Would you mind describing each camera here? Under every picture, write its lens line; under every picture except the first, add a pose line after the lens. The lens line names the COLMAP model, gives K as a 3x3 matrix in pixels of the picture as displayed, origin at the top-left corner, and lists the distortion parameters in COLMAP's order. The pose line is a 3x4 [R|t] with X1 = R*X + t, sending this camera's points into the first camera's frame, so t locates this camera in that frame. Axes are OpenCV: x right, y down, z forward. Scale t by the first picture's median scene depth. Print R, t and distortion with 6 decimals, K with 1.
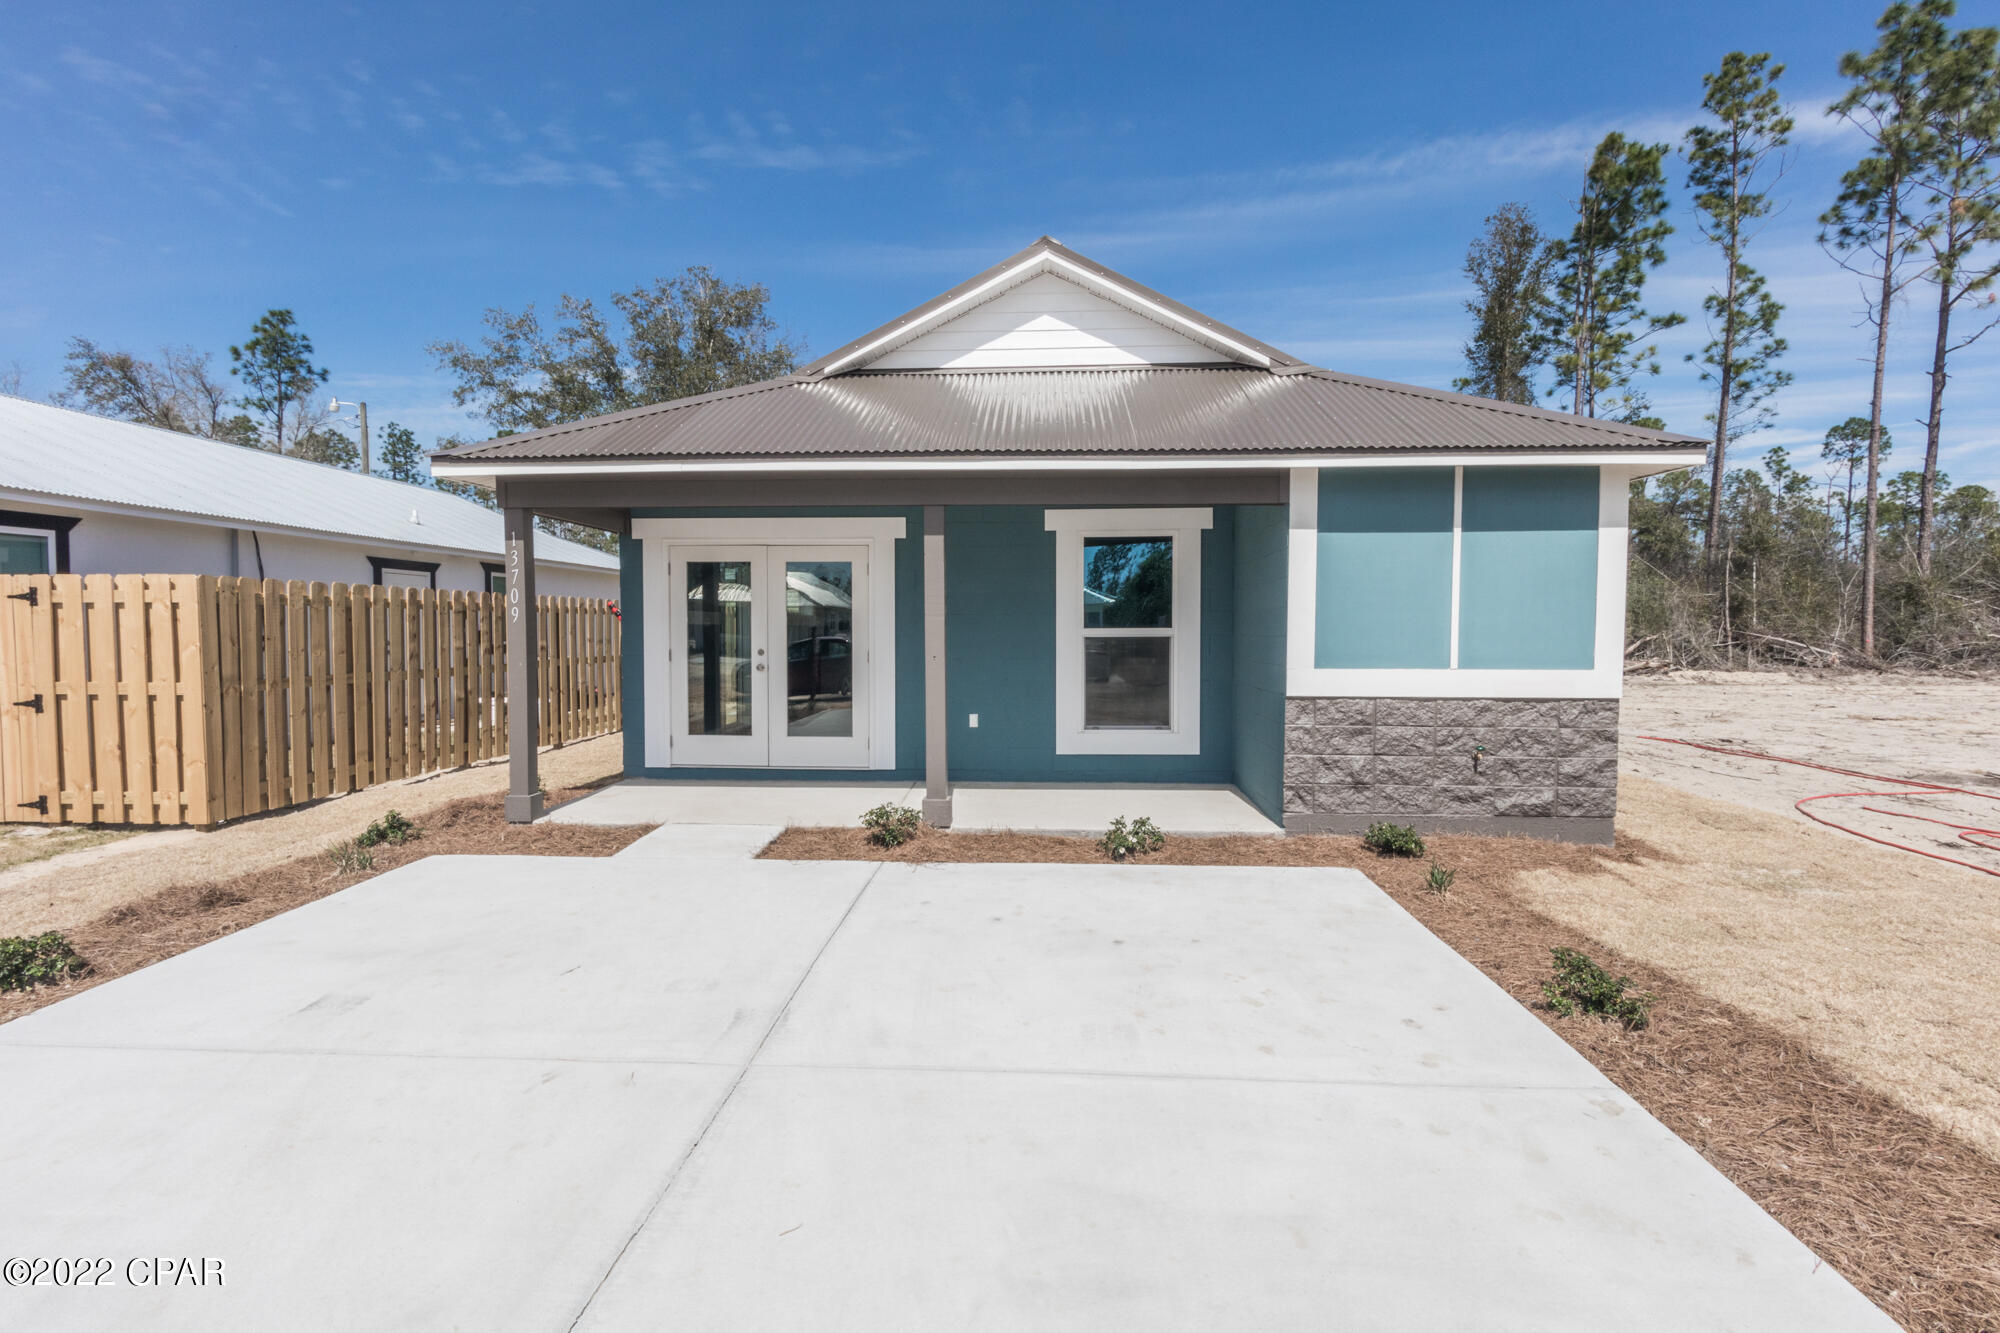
lens RADIAL K [[970.7, 0, 1000.0], [0, 970.7, 666.5], [0, 0, 1]] dist [-0.003925, -0.000470]
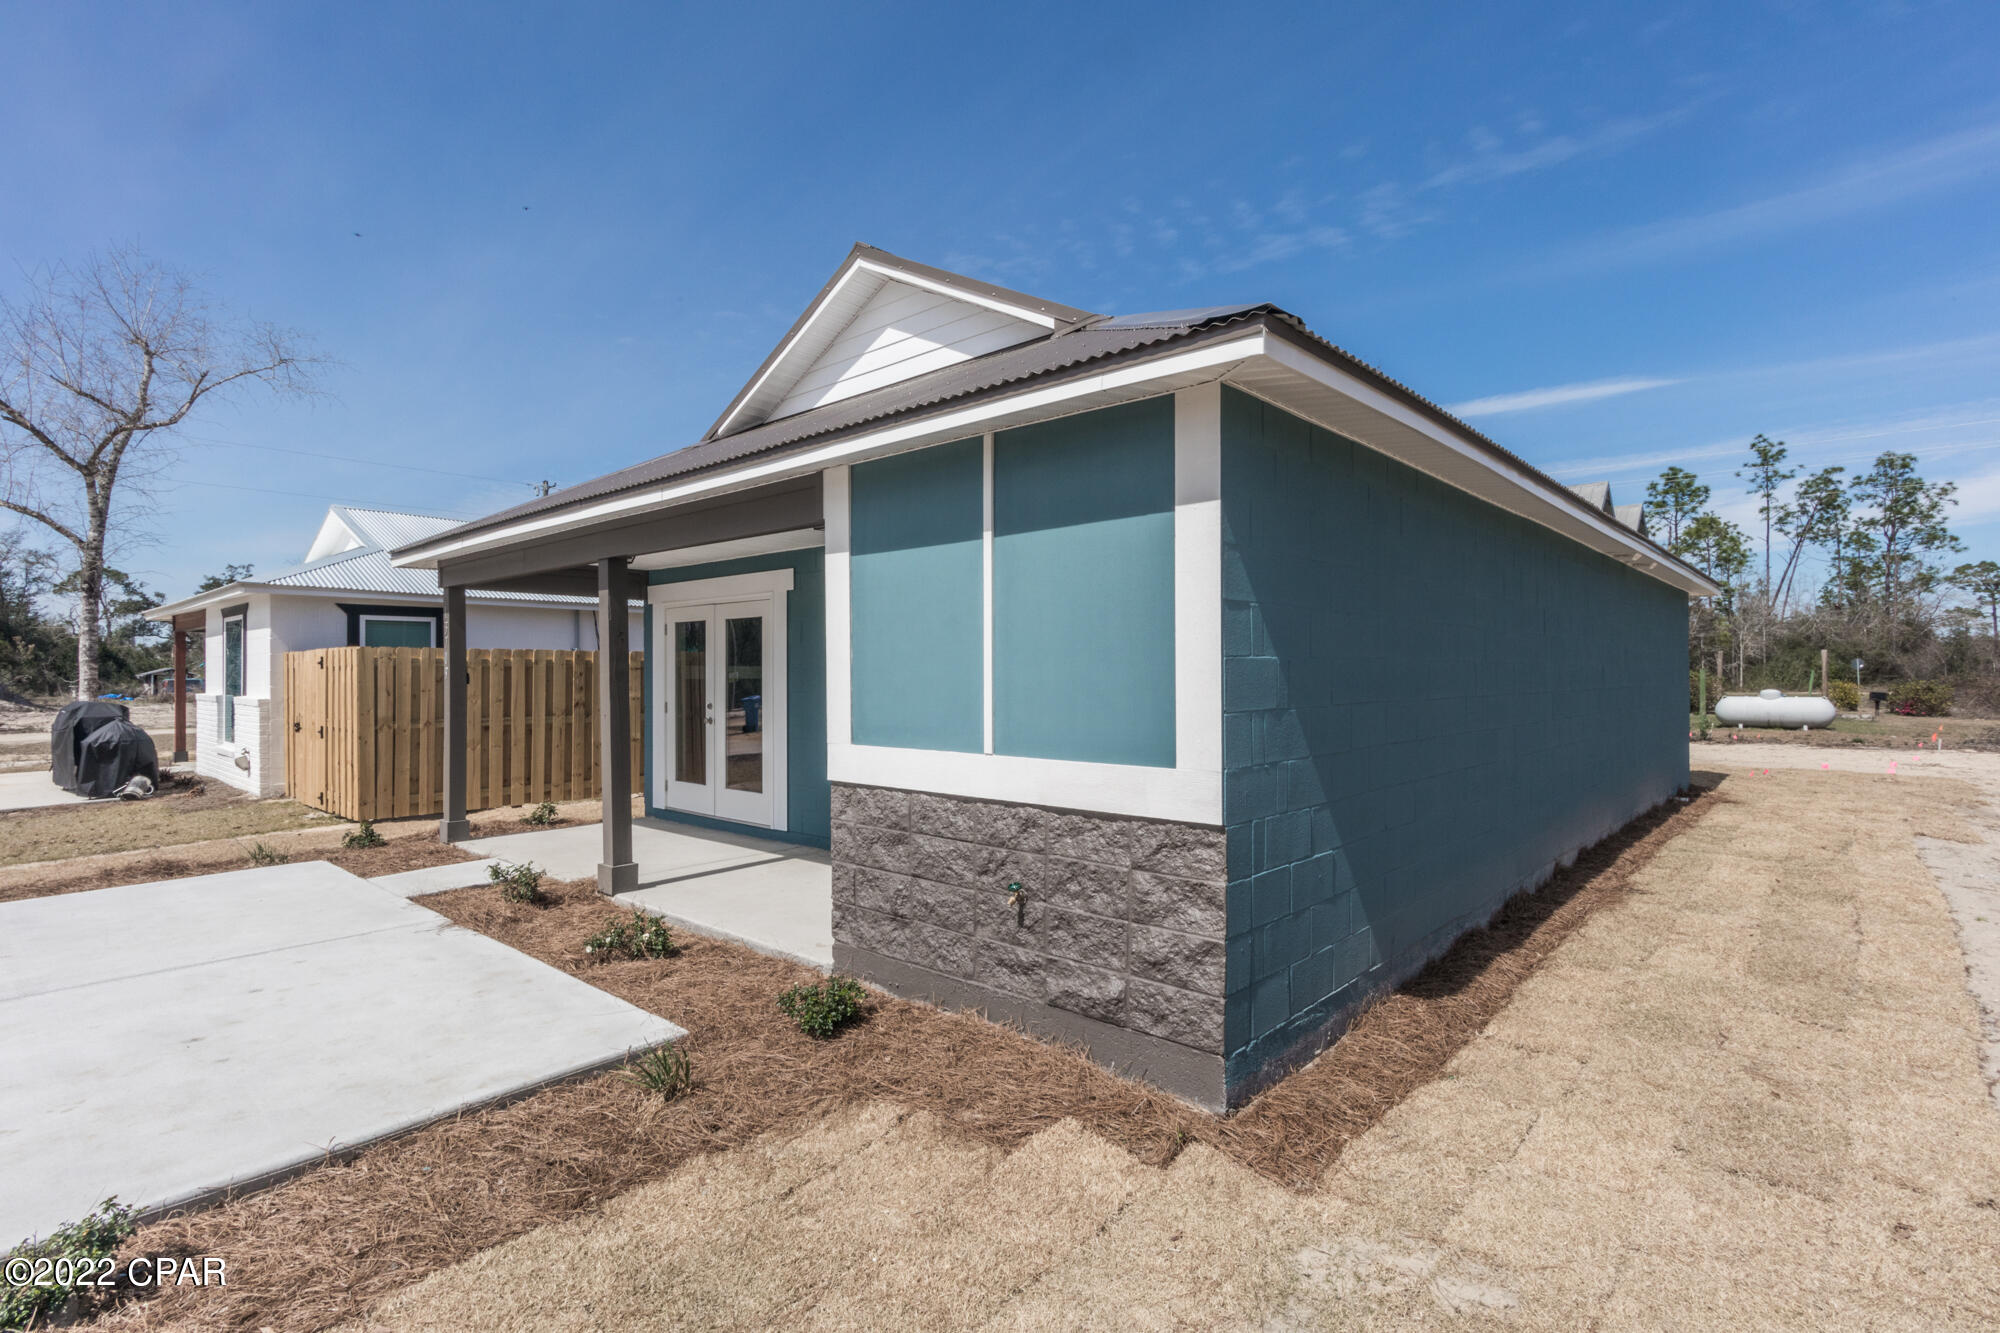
lens RADIAL K [[958.2, 0, 1000.0], [0, 958.2, 666.5], [0, 0, 1]] dist [-0.002335, -0.000226]
pose [[0.782560, -0.008862, -0.622512, 0.856839], [-0.021549, 0.998914, -0.041311, -0.028643], [0.622202, 0.045743, 0.781519, 0.512413]]
